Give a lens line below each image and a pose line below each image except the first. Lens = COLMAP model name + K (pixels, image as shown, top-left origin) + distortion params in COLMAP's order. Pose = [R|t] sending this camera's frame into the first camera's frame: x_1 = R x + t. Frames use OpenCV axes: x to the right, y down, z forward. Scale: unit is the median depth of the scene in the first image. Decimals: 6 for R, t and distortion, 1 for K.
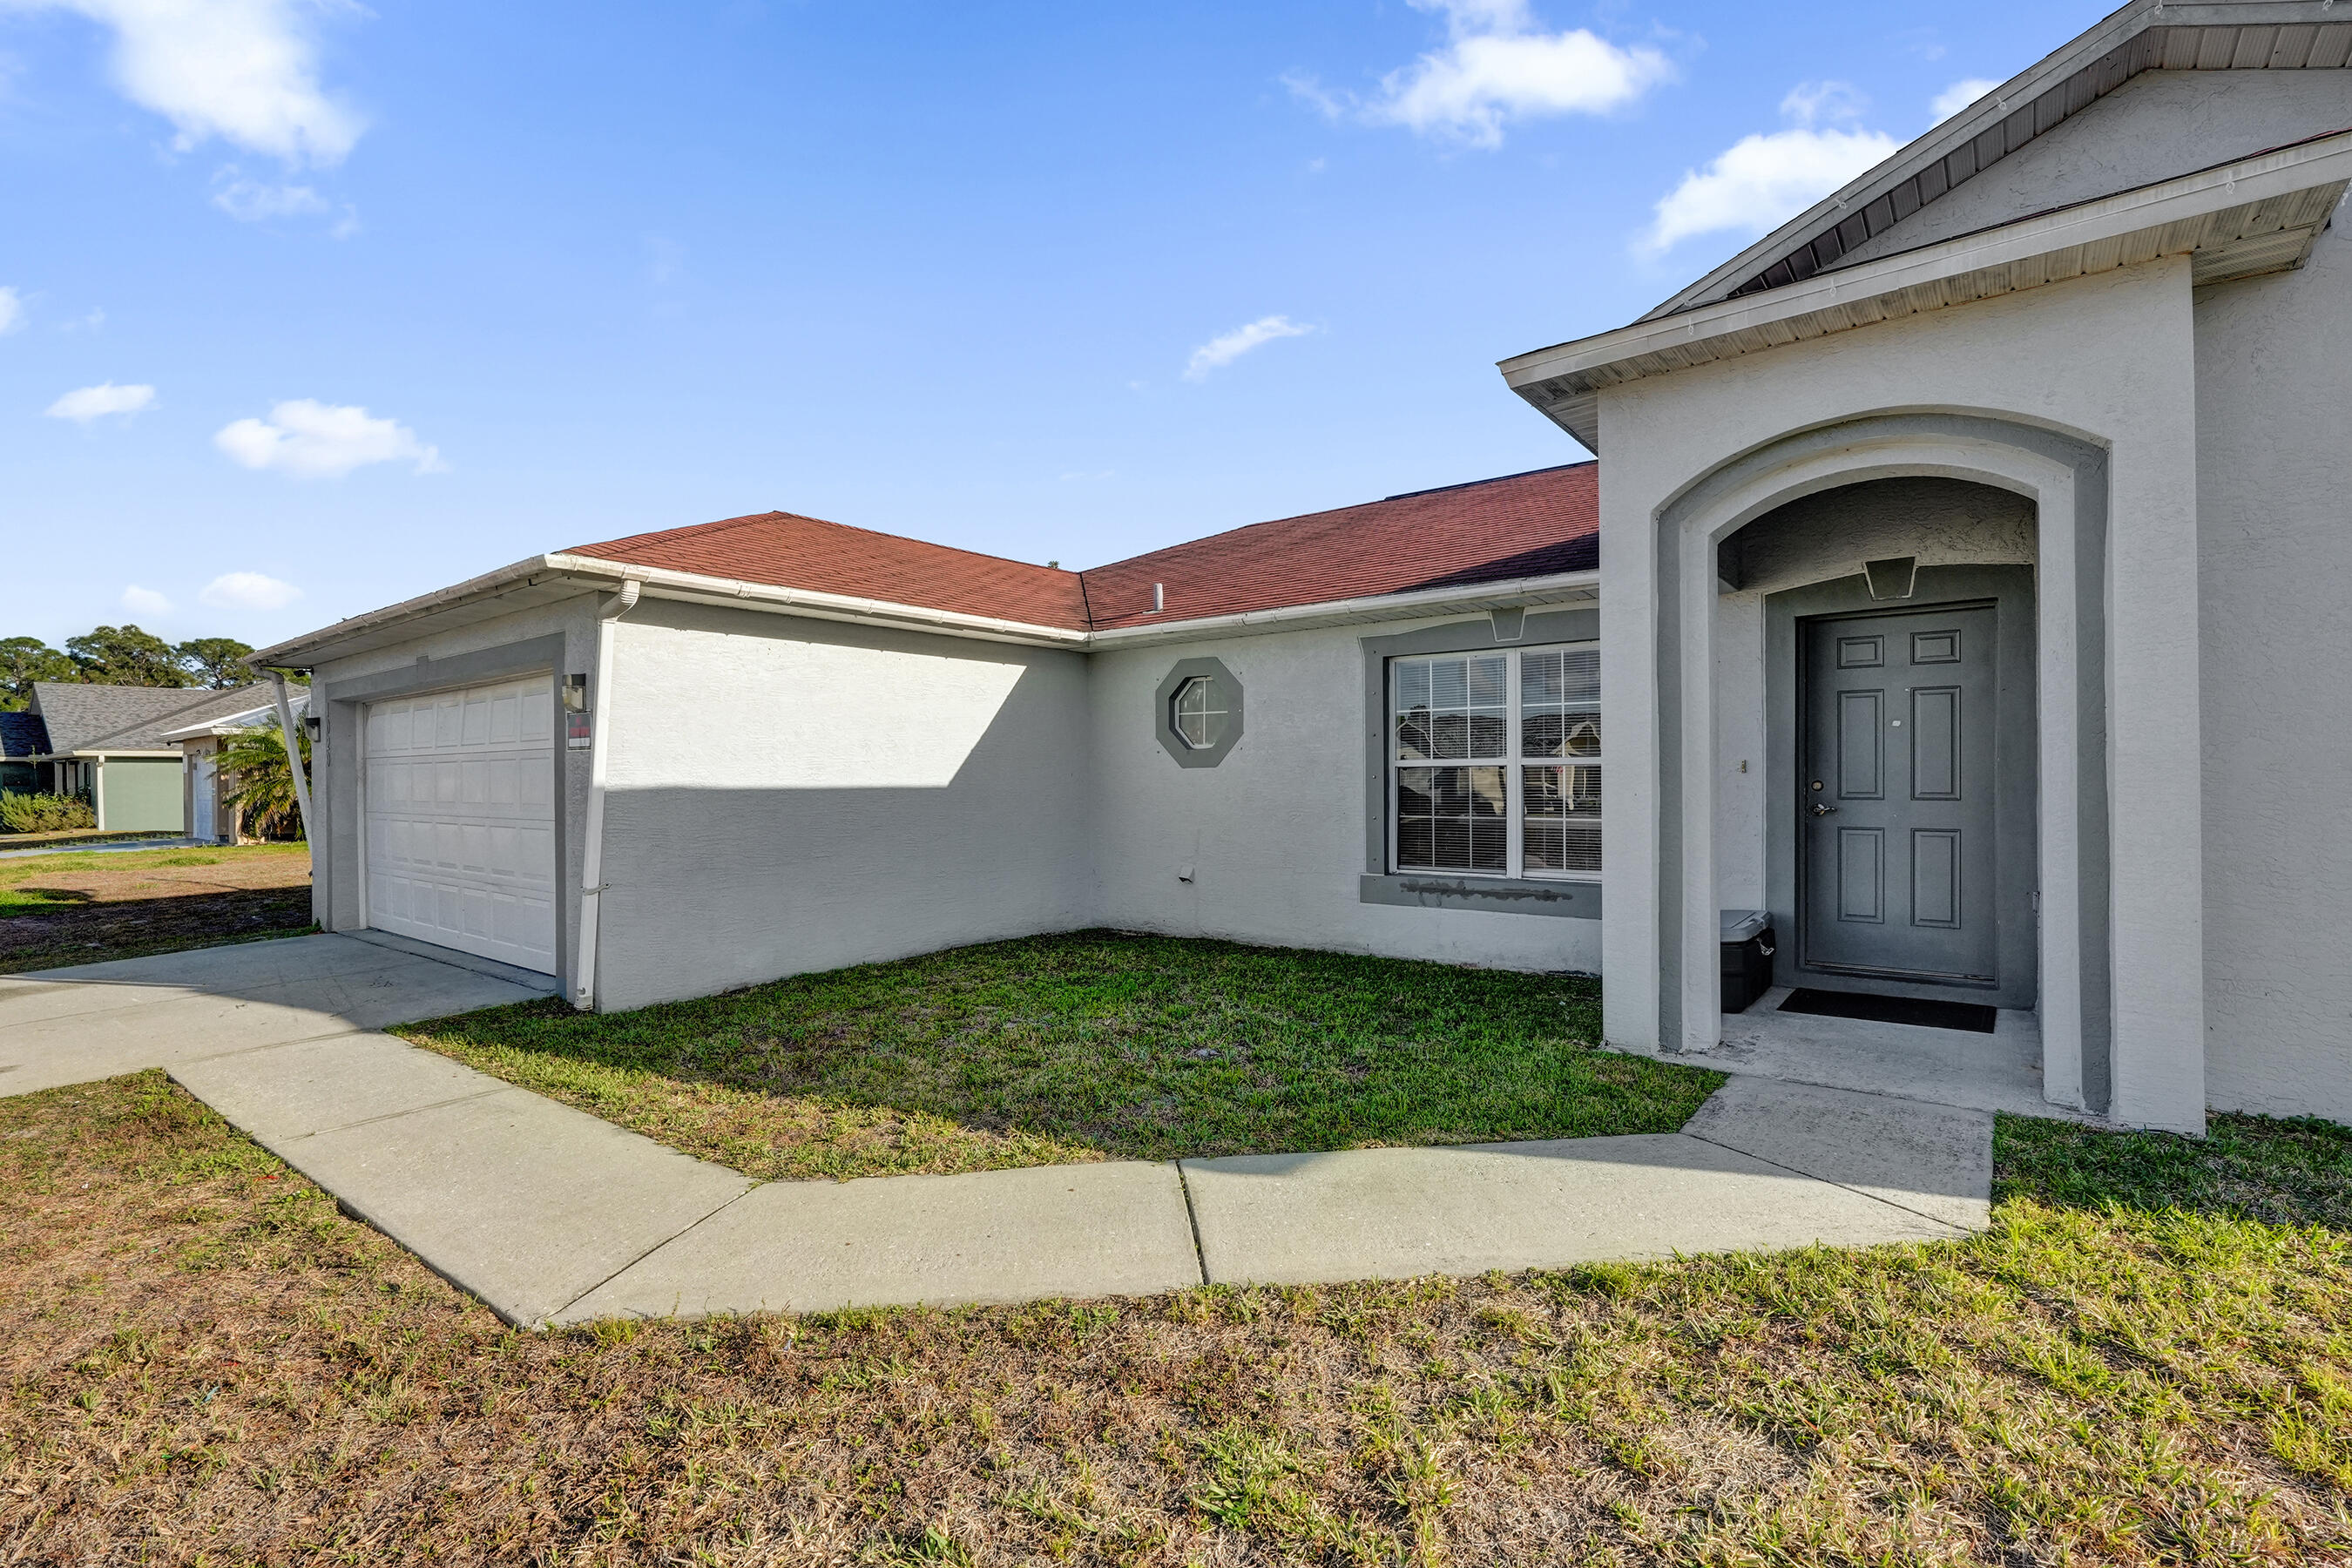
lens RADIAL K [[1065.3, 0, 1181.0], [0, 1065.3, 750.7], [0, 0, 1]] dist [-0.024824, 0.000047]
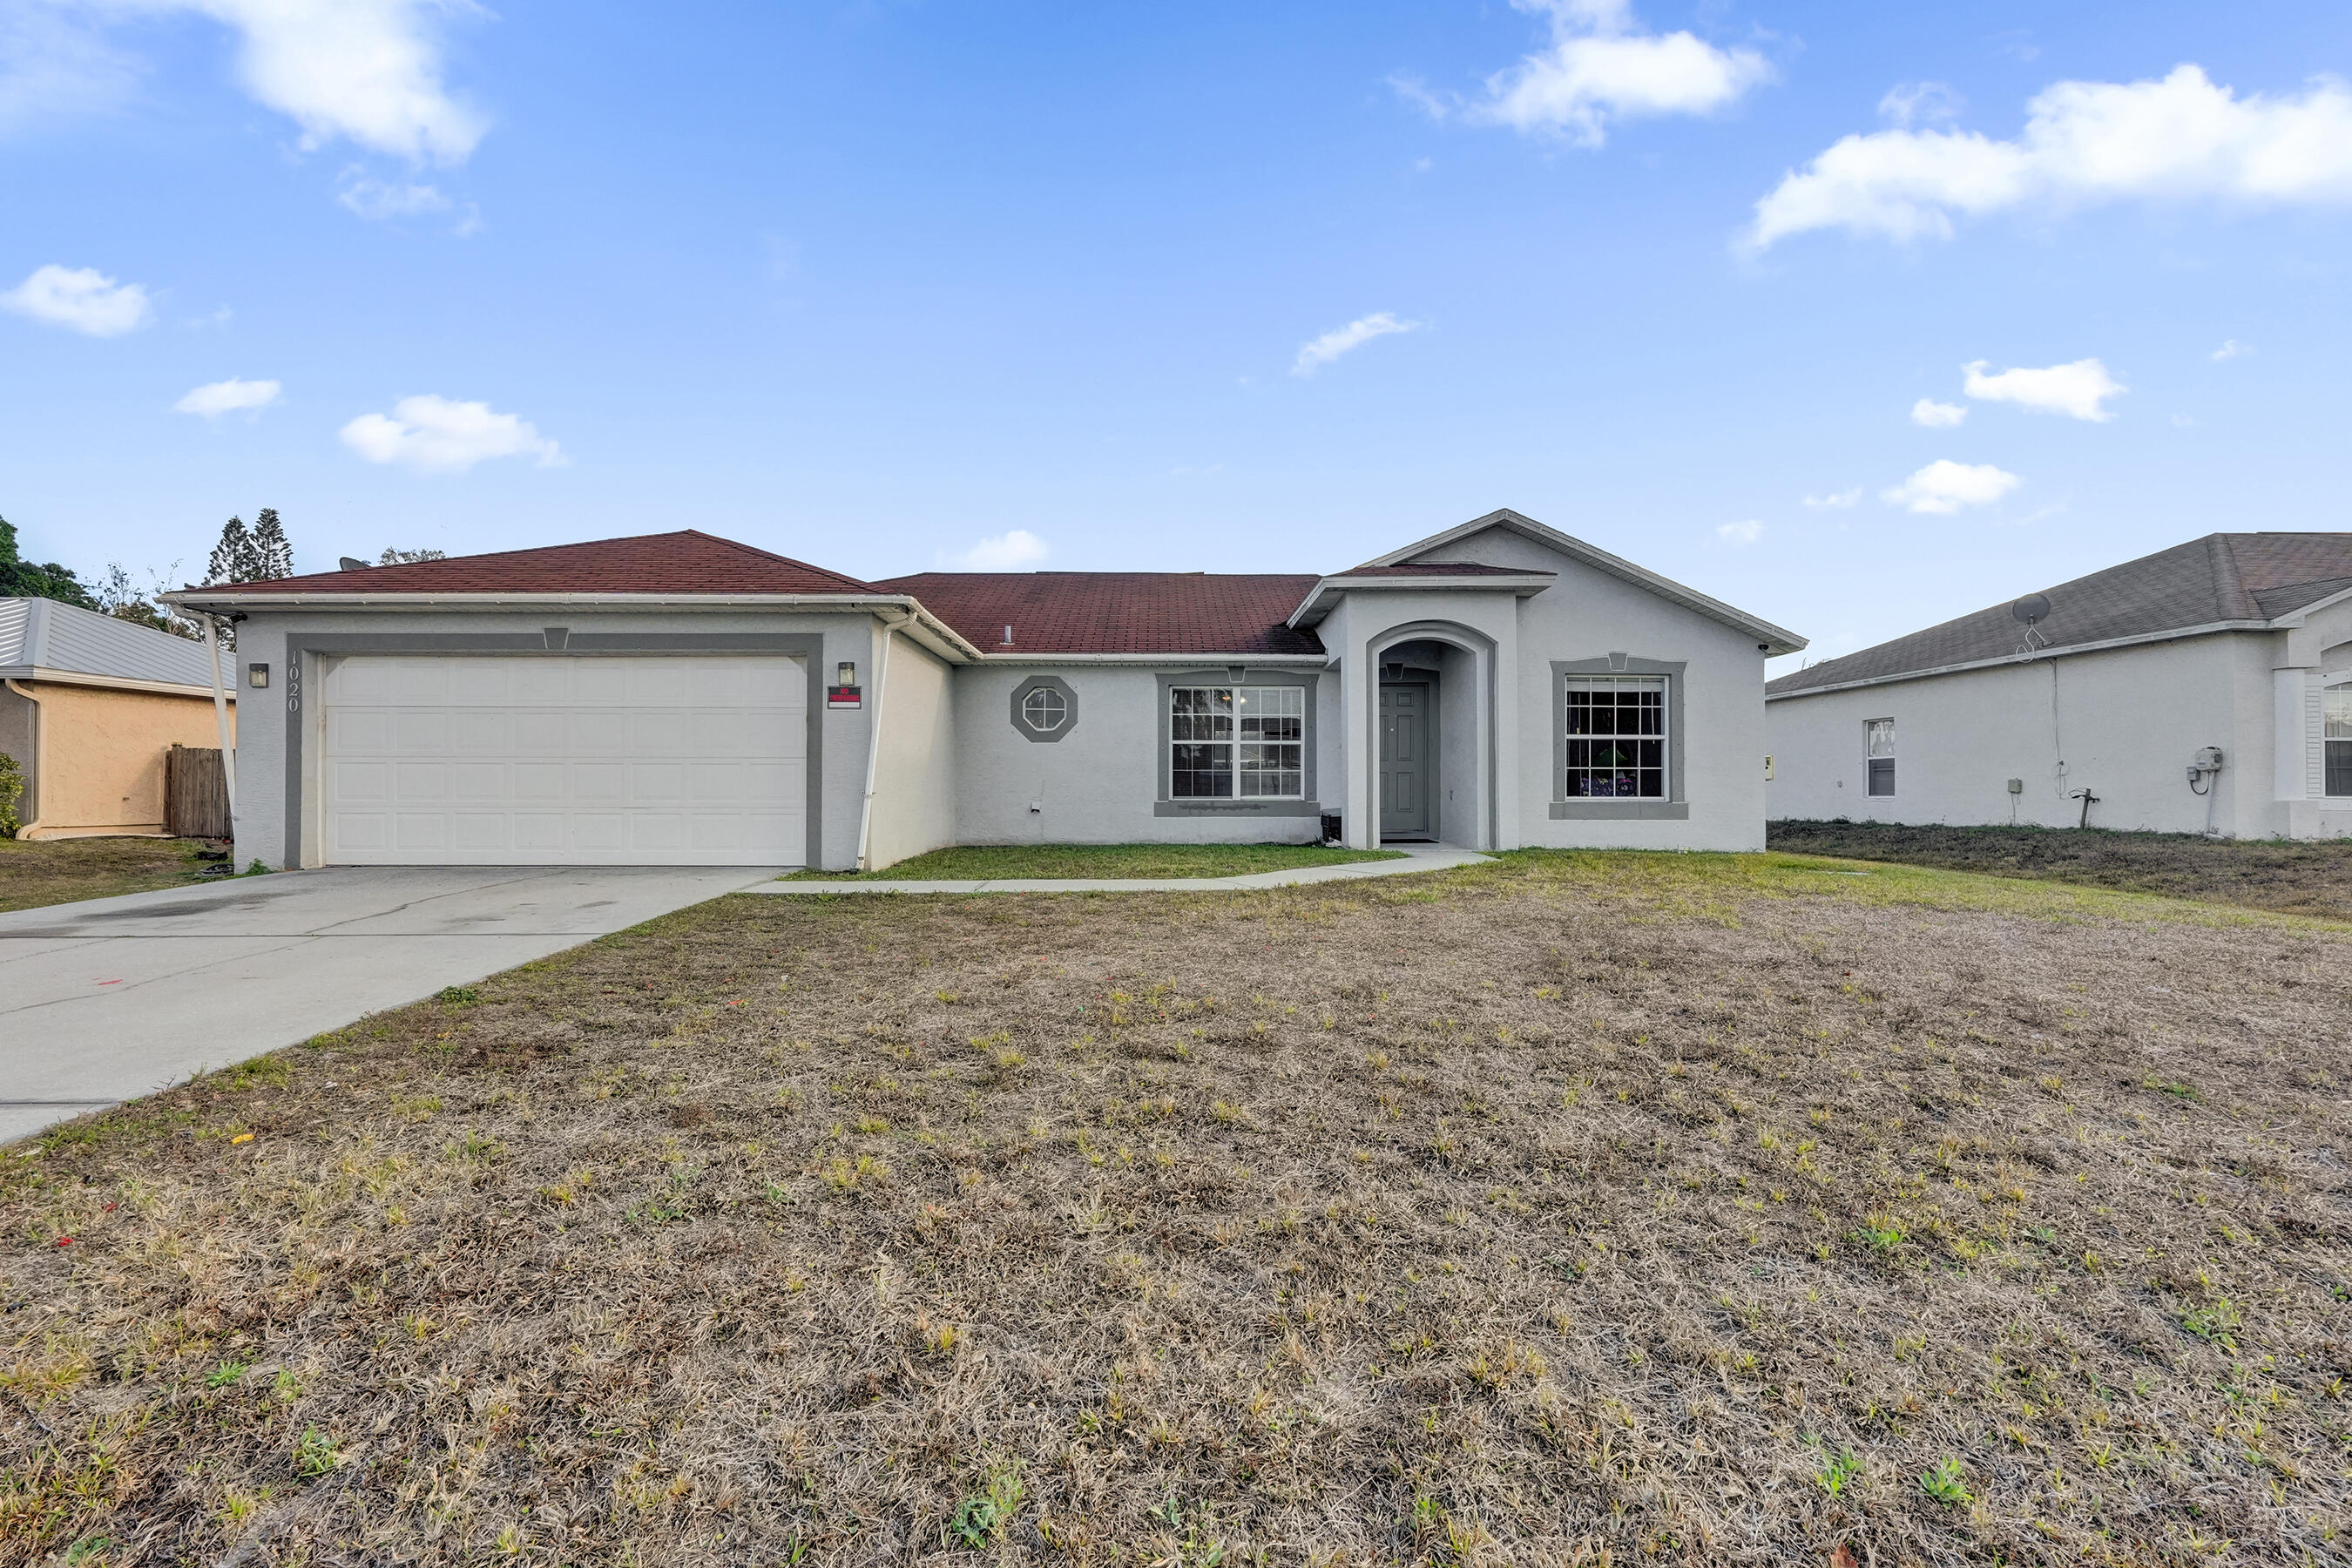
lens RADIAL K [[1057.2, 0, 1178.0], [0, 1057.2, 780.4], [0, 0, 1]] dist [-0.004342, 0.000132]
pose [[0.771771, 0.015143, 0.635720, -0.864684], [-0.022411, 0.999743, 0.003394, 0.064250], [-0.635506, -0.016866, 0.771912, -0.394730]]
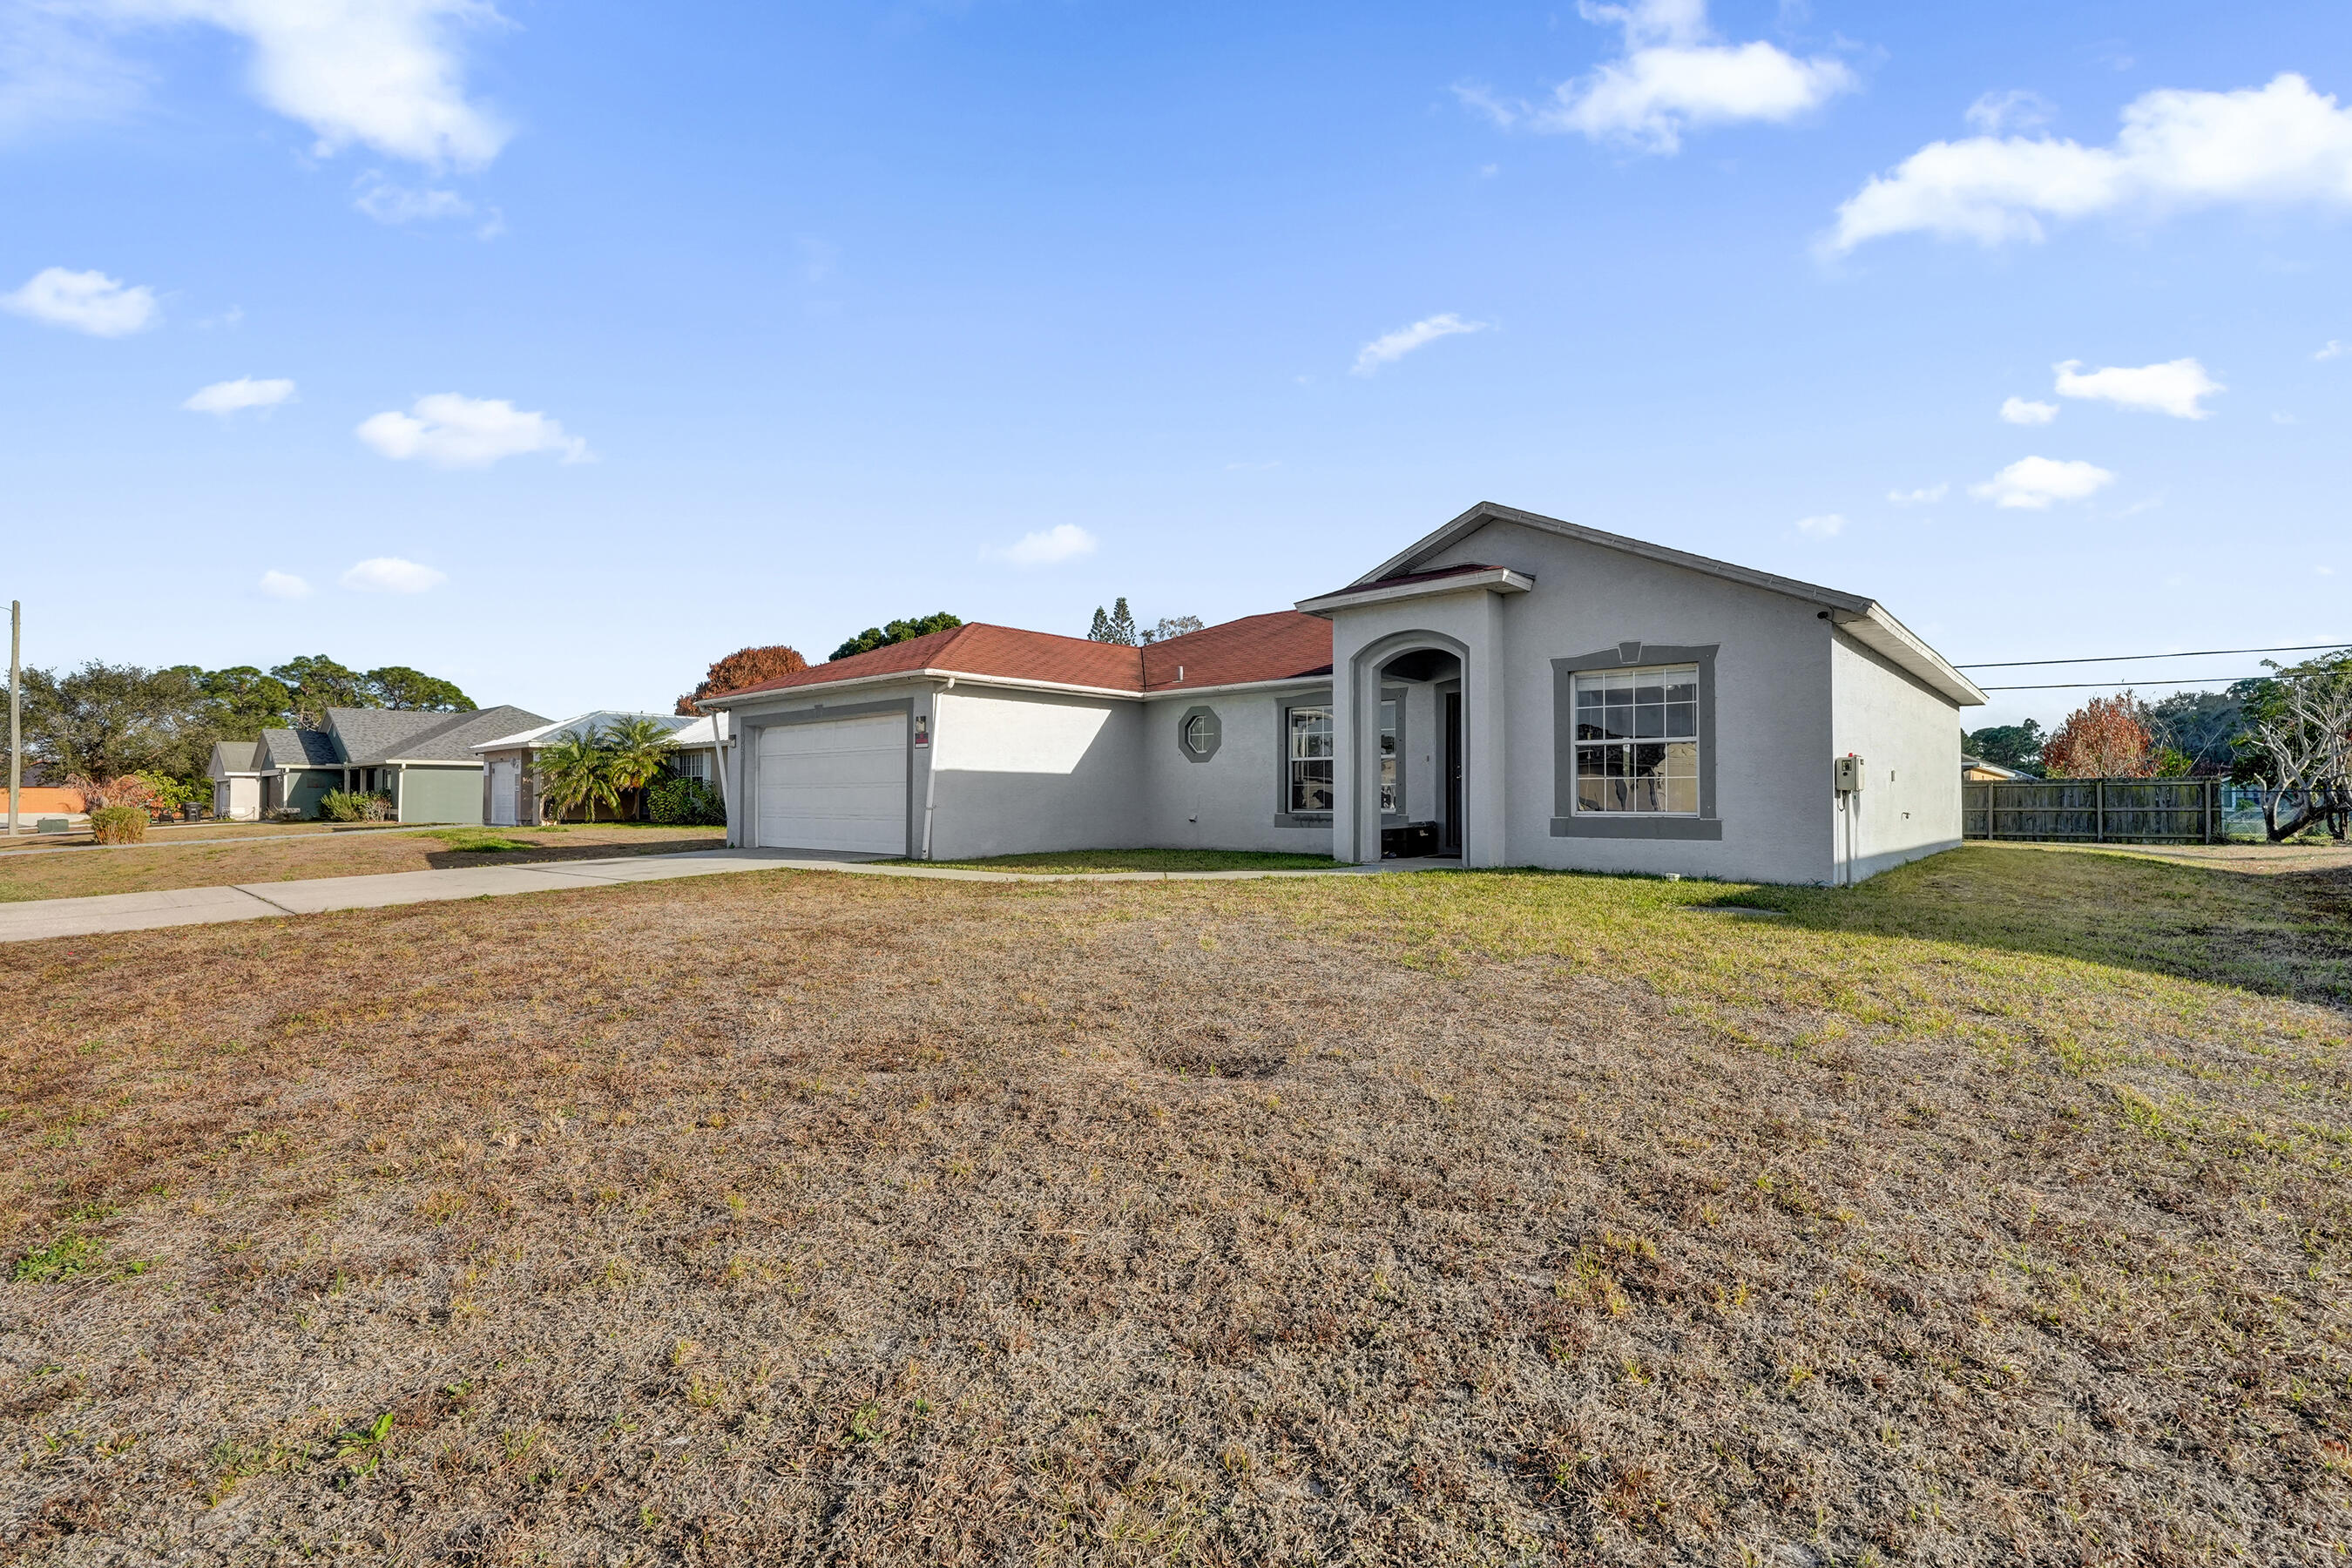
lens RADIAL K [[1075.0, 0, 1181.2], [0, 1075.0, 774.2], [0, 0, 1]] dist [-0.000345, 0.000040]
pose [[0.997978, 0.006655, -0.063214, 0.107040], [-0.006695, 0.999977, -0.000423, 0.037886], [0.063209, 0.000846, 0.998000, -0.957257]]
